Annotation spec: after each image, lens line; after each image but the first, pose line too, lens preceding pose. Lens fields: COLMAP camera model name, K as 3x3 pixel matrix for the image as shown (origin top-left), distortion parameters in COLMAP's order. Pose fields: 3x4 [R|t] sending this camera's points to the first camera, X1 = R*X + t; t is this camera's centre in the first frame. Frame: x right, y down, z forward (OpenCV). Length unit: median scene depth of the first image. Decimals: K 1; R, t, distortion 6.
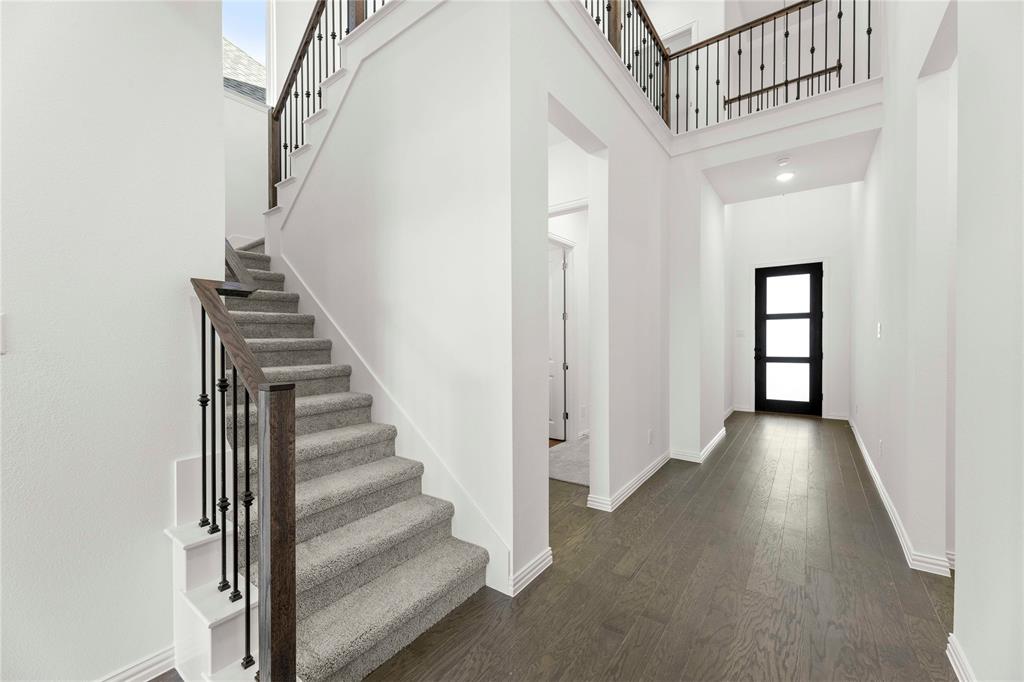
lens RADIAL K [[415.8, 0, 491.6], [0, 415.8, 342.4], [0, 0, 1]] dist [-0.001015, -0.000012]
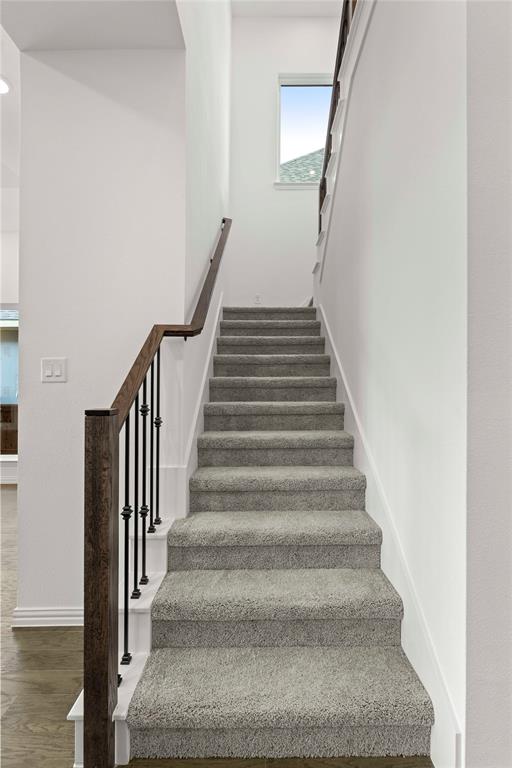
lens RADIAL K [[351.7, 0, 257.1], [0, 351.7, 385.6], [0, 0, 1]] dist [-0.001171, -0.000447]
pose [[0.613374, 0.004364, -0.789780, 0.235185], [-0.009269, 0.999956, -0.001673, 0.021790], [0.789738, 0.008347, 0.613387, 0.442324]]
